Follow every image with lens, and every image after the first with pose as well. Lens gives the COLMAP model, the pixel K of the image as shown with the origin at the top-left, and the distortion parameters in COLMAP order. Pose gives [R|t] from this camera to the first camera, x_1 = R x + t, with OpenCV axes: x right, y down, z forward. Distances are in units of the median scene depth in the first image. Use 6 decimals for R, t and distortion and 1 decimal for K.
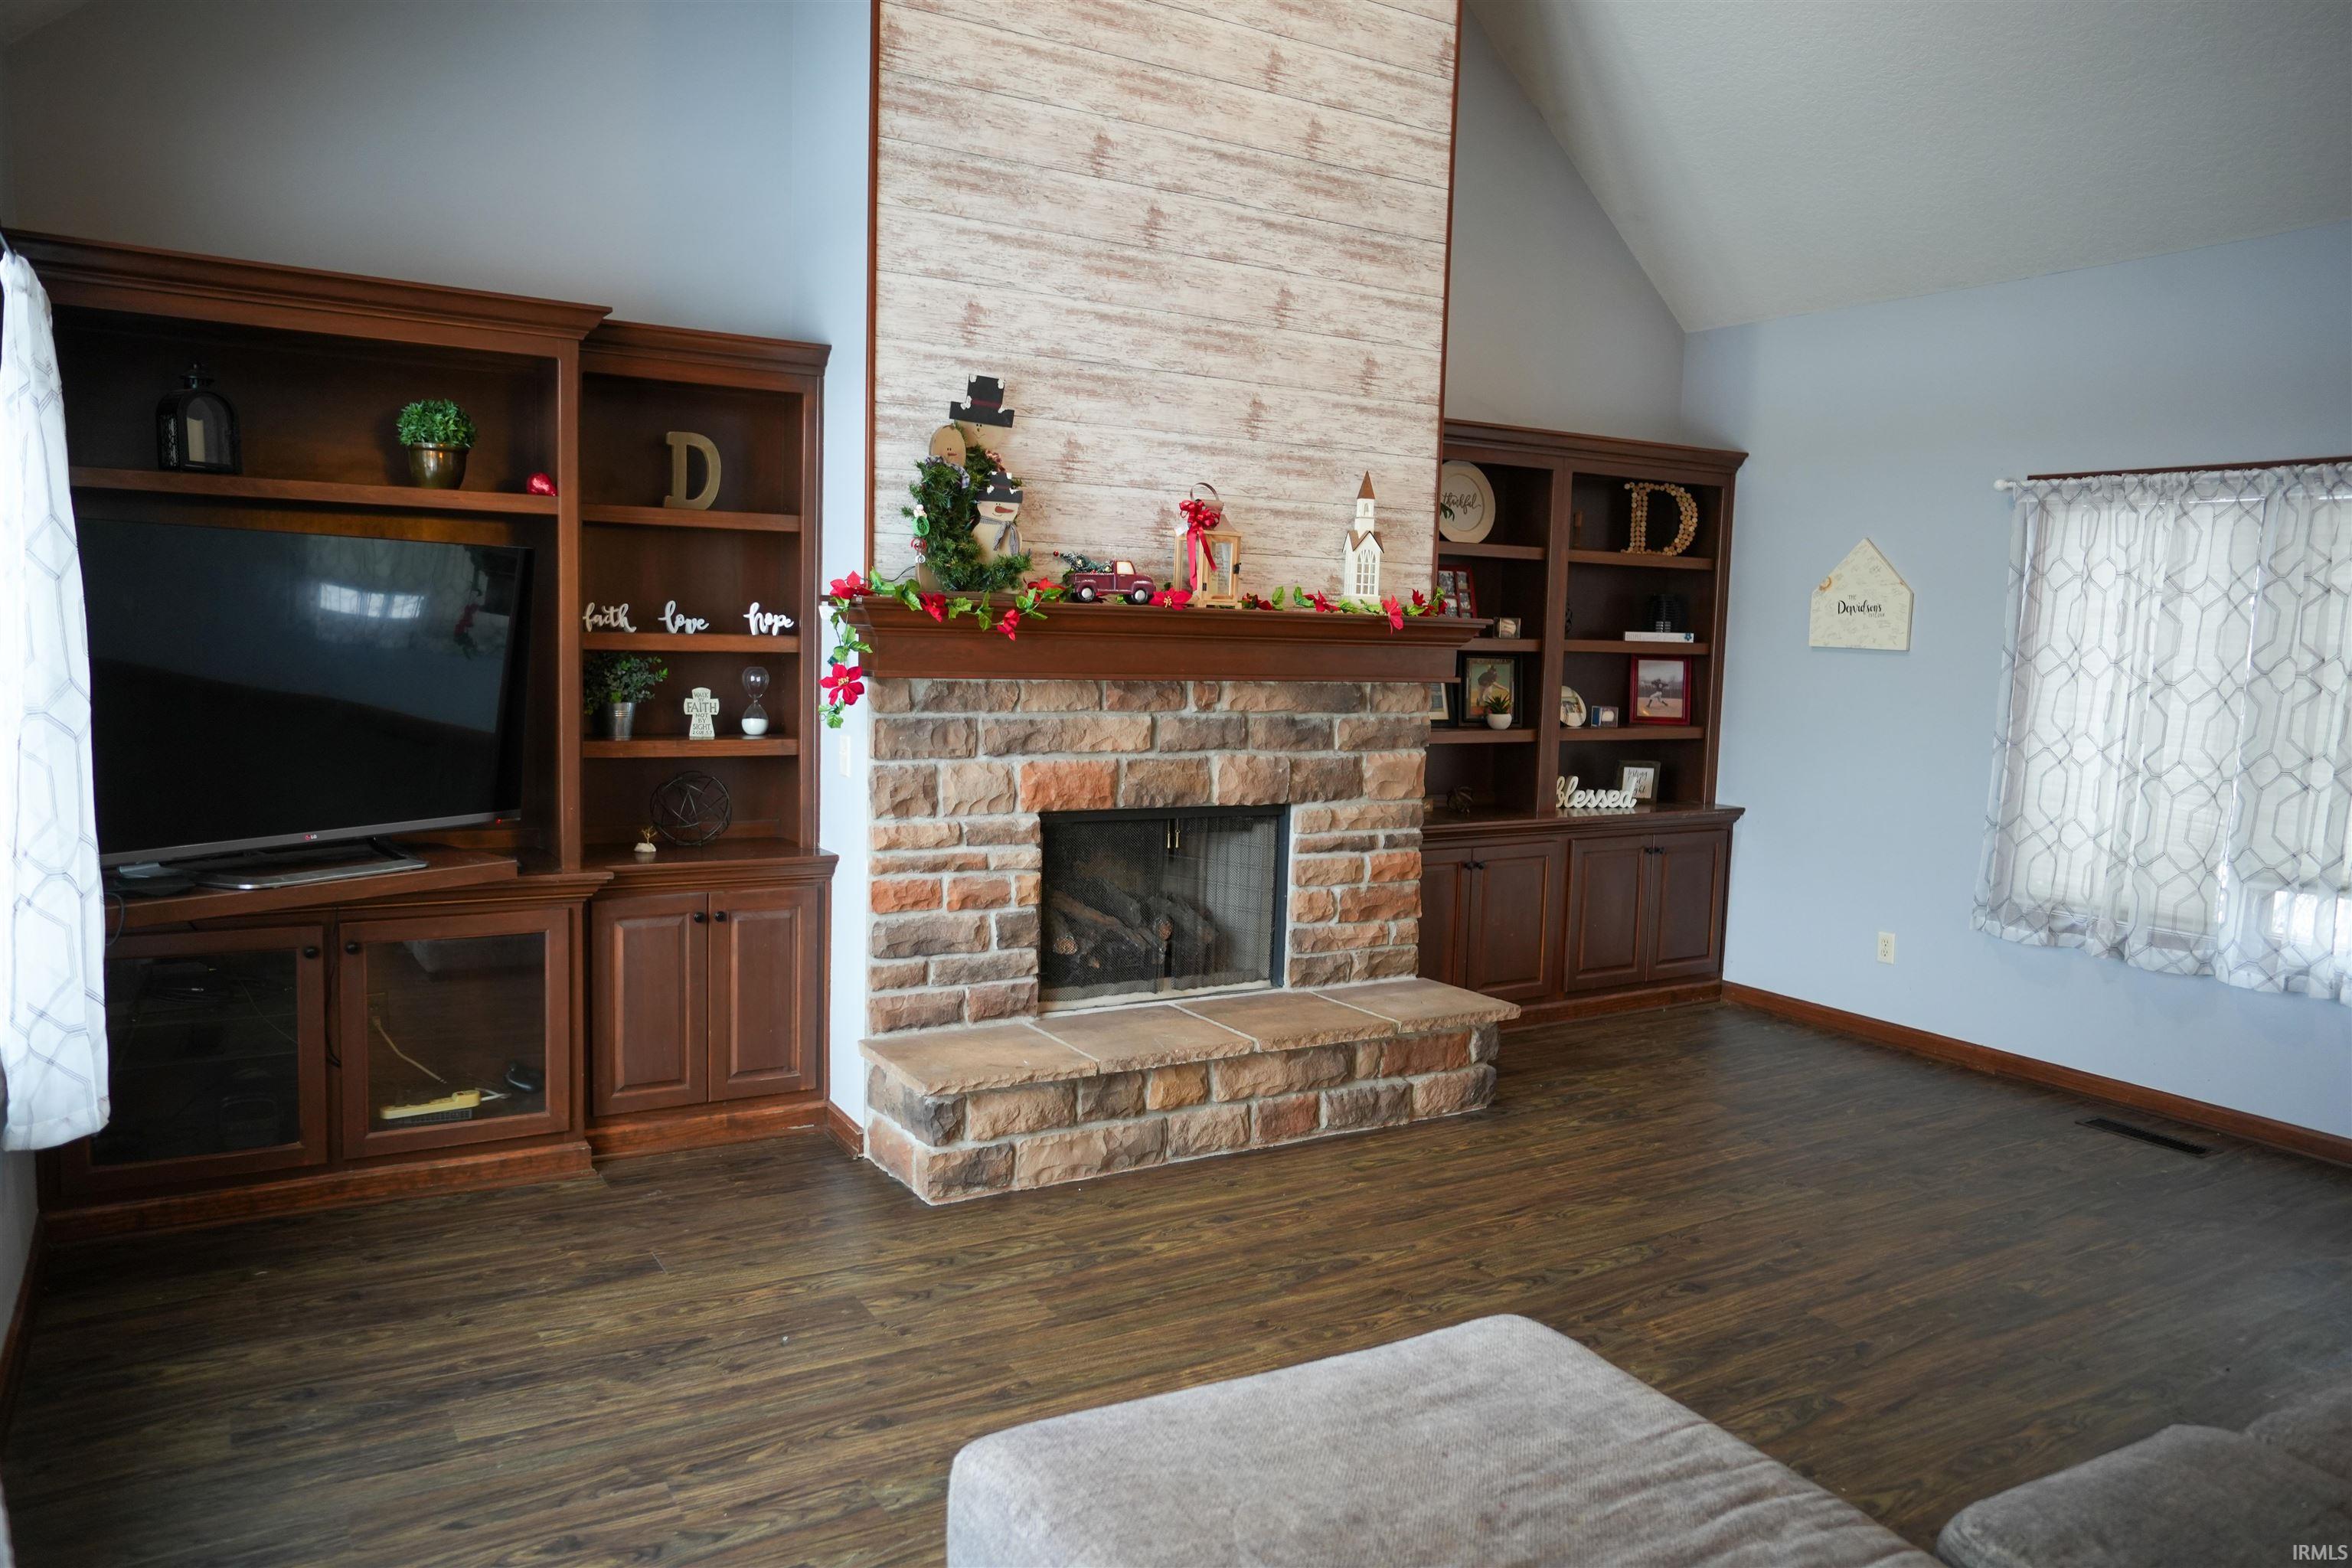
lens RADIAL K [[1623.0, 0, 1161.5], [0, 1623.0, 784.7], [0, 0, 1]] dist [-0.049884, 0.066164]
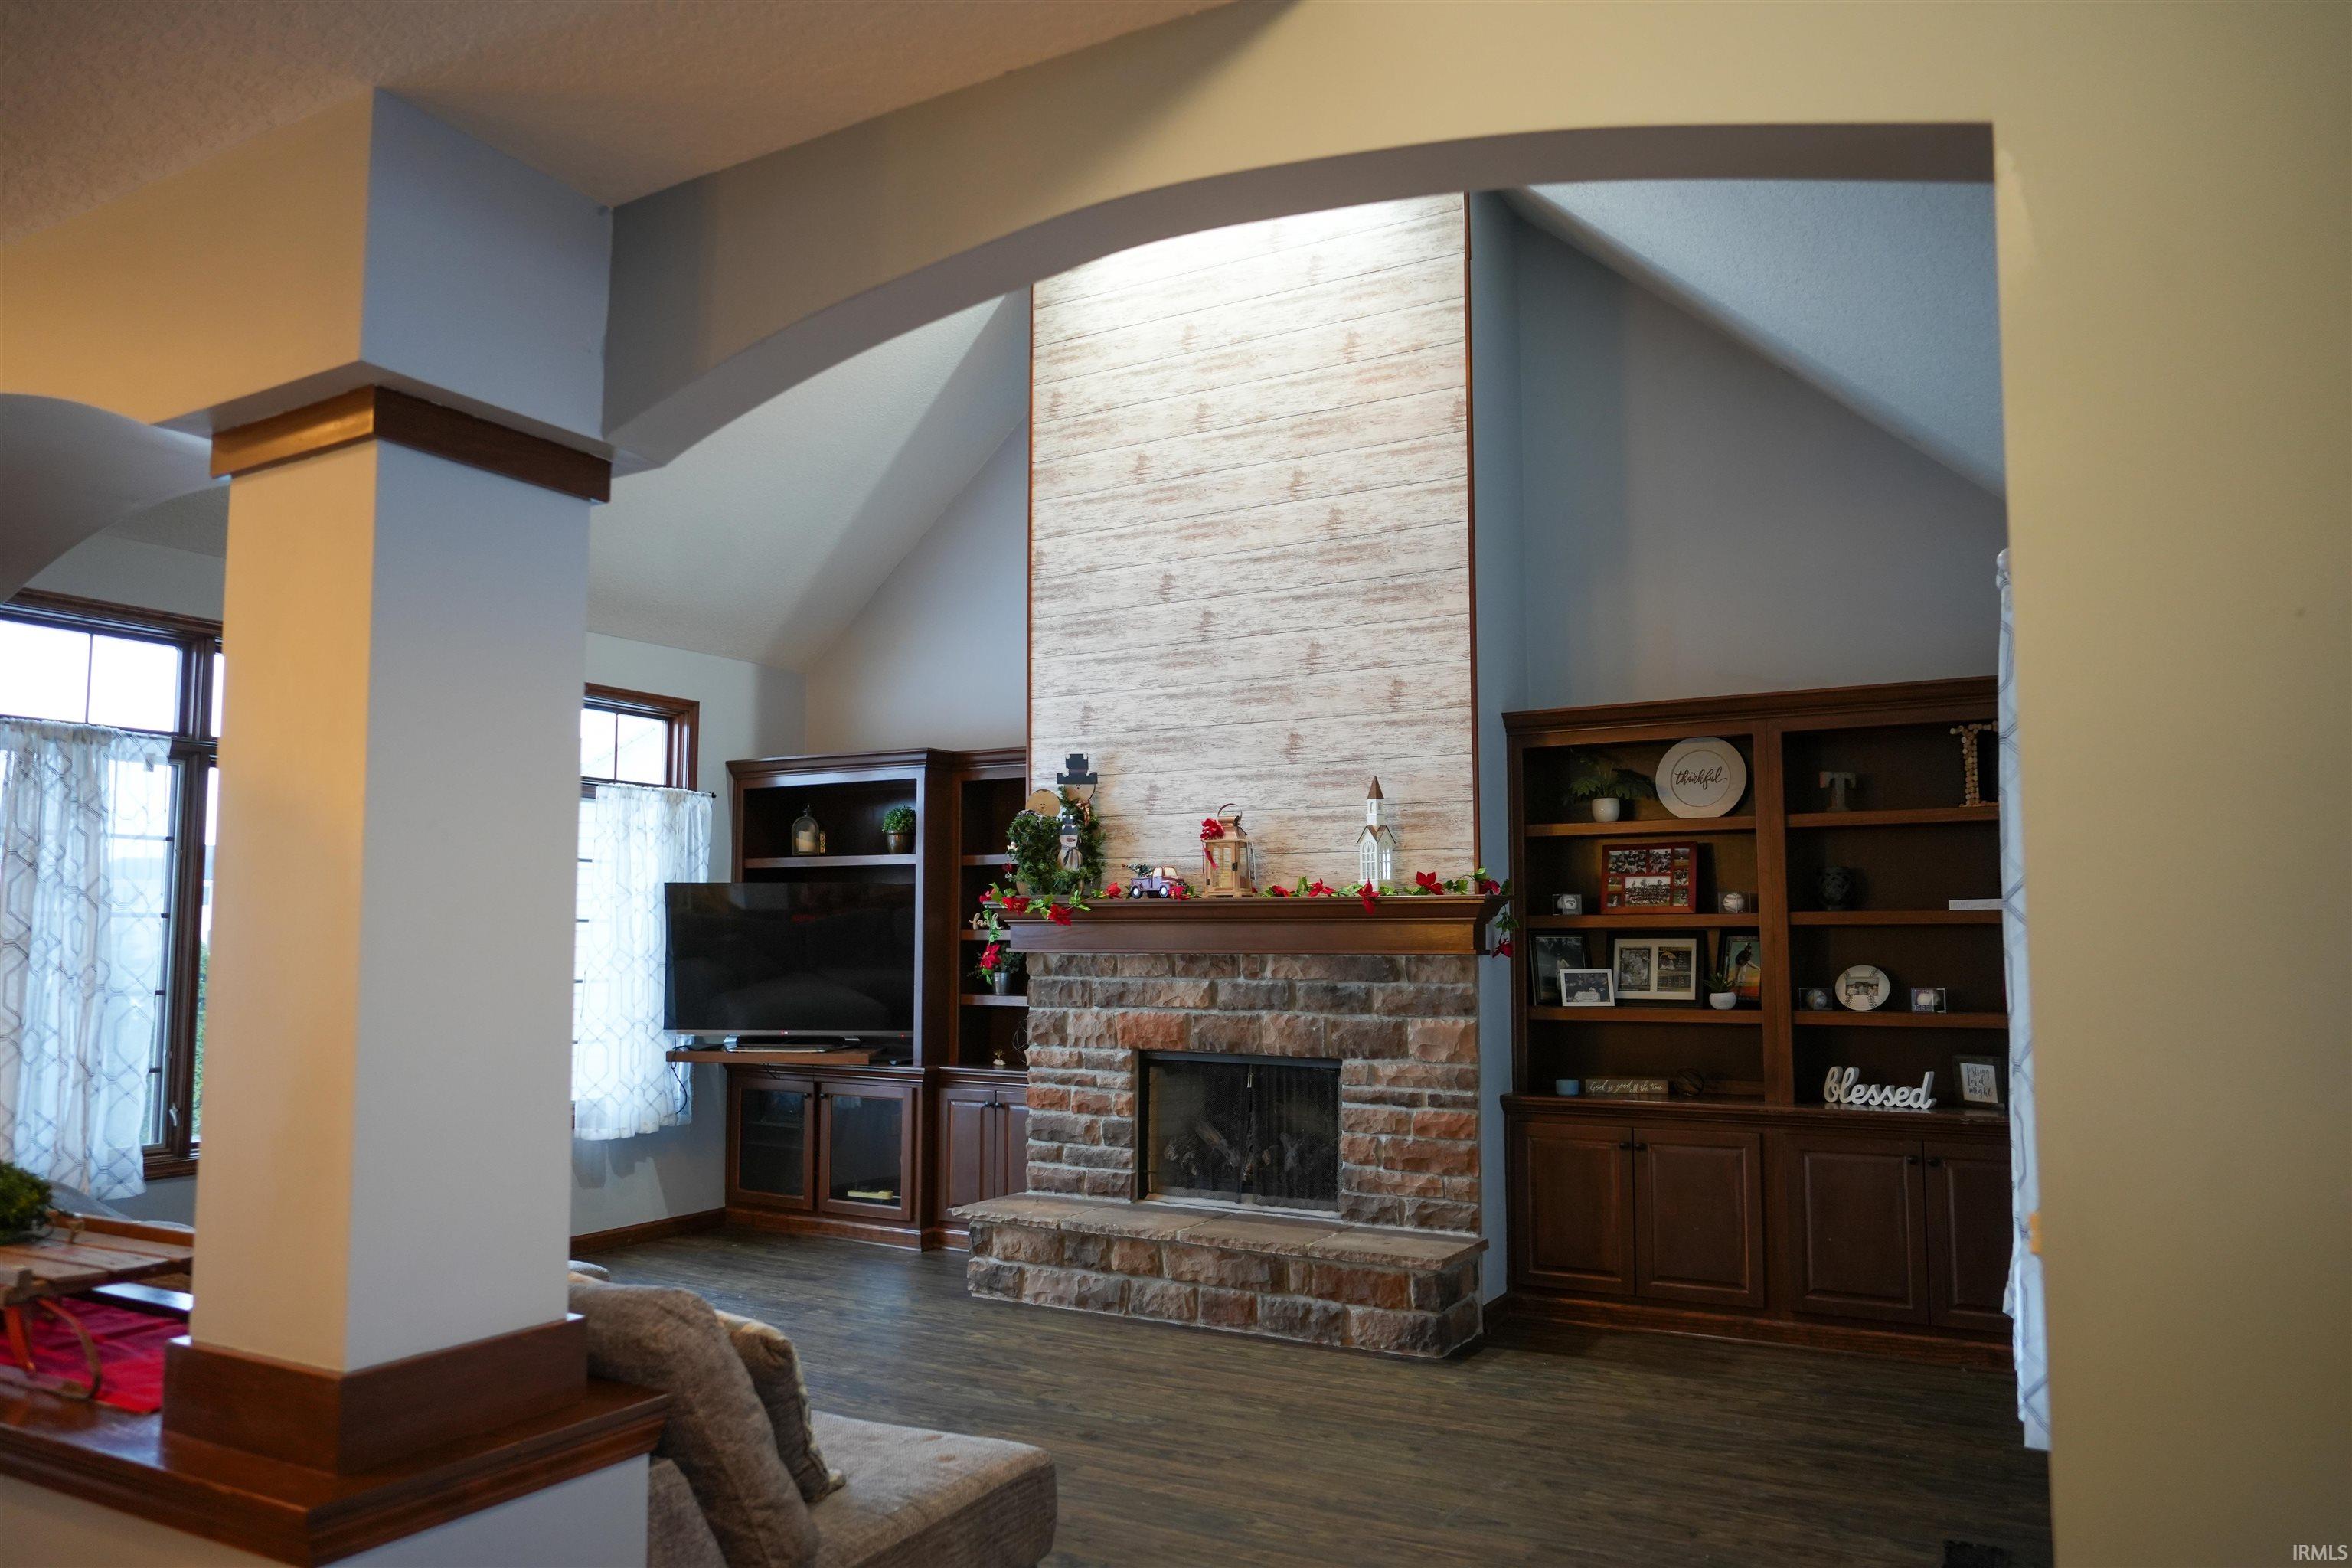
lens RADIAL K [[1623.0, 0, 1146.3], [0, 1623.0, 802.4], [0, 0, 1]] dist [-0.049884, 0.066164]
pose [[0.475172, -0.103527, -0.873781, 1.168730], [-0.074635, 0.984733, -0.157260, 0.026321], [0.876722, 0.139940, 0.460191, 0.336710]]
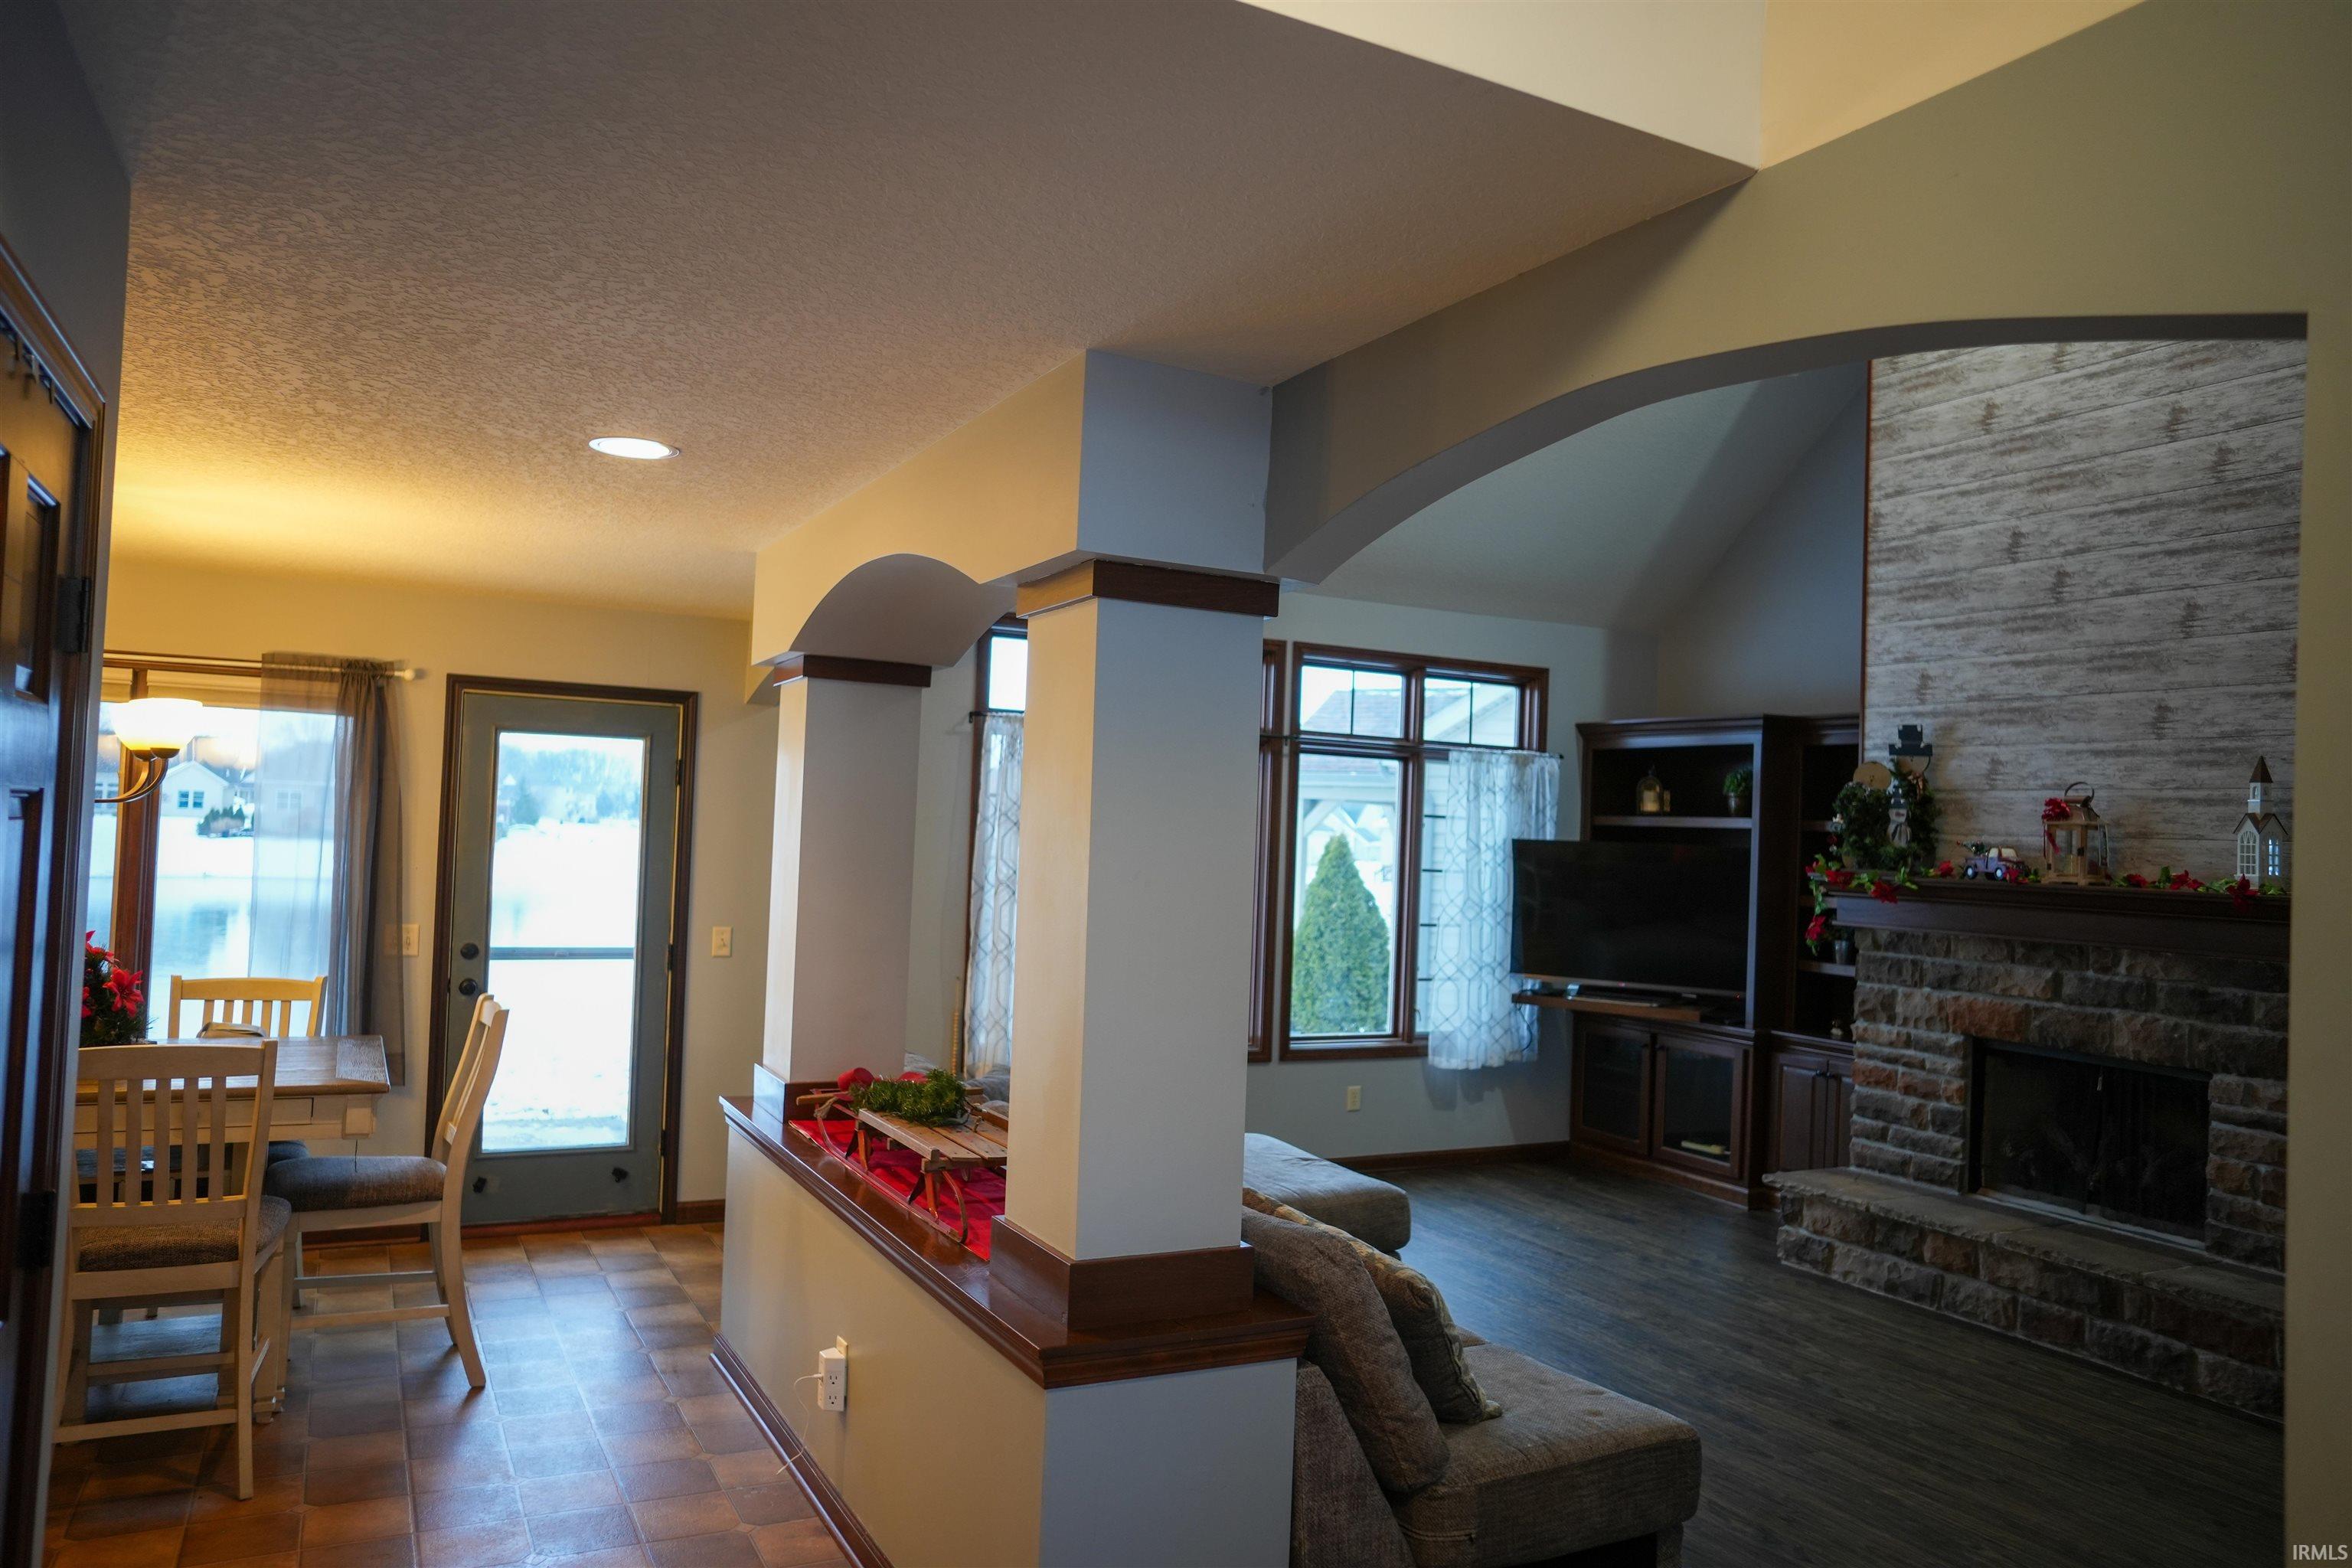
lens RADIAL K [[1623.0, 0, 1163.2], [0, 1623.0, 787.5], [0, 0, 1]] dist [-0.049884, 0.066164]
pose [[-0.068029, -0.060272, -0.995861, 1.295044], [-0.140196, 0.988847, -0.050270, -0.025556], [0.987784, 0.136196, -0.075720, 0.419267]]
